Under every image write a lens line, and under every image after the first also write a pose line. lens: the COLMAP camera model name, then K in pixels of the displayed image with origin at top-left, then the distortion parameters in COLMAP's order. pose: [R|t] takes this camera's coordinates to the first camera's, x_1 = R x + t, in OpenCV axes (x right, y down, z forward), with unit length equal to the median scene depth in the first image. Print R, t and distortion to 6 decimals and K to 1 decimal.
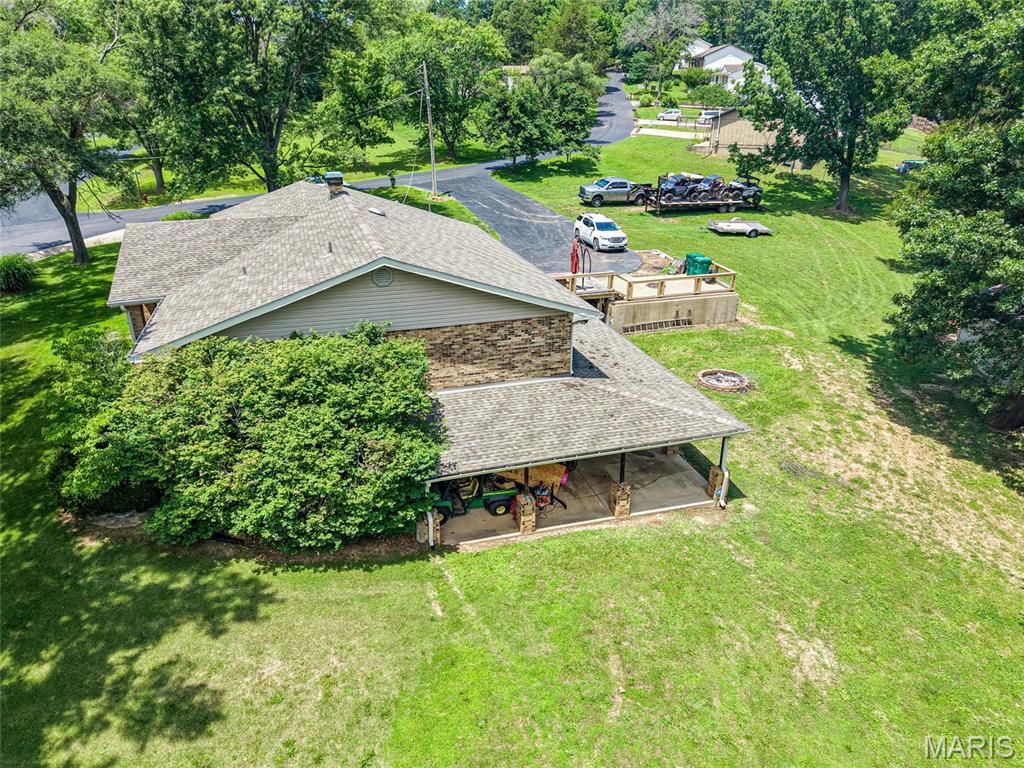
lens RADIAL K [[681.5, 0, 512.0], [0, 681.5, 384.0], [0, 0, 1]] dist [0.064760, -0.079093]
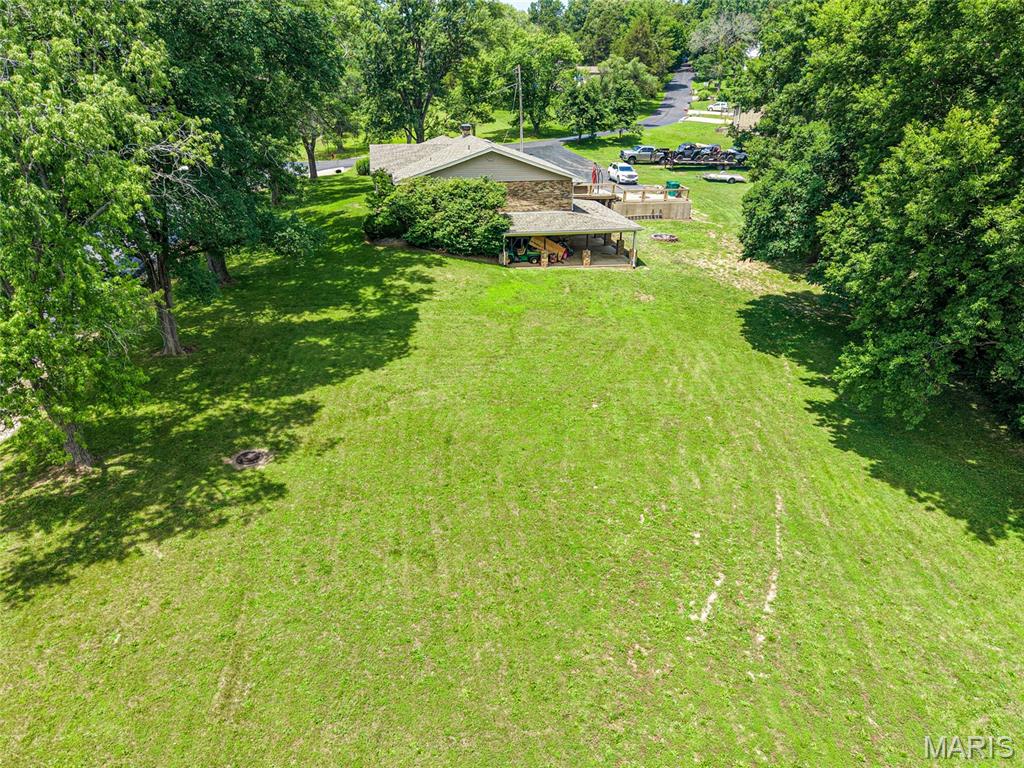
lens RADIAL K [[681.5, 0, 512.0], [0, 681.5, 384.0], [0, 0, 1]] dist [0.064760, -0.079093]
pose [[0.991019, 0.056669, -0.121116, 0.074486], [-0.056650, 0.998388, 0.003609, 0.210350], [0.121125, 0.003285, 0.992632, -0.463242]]
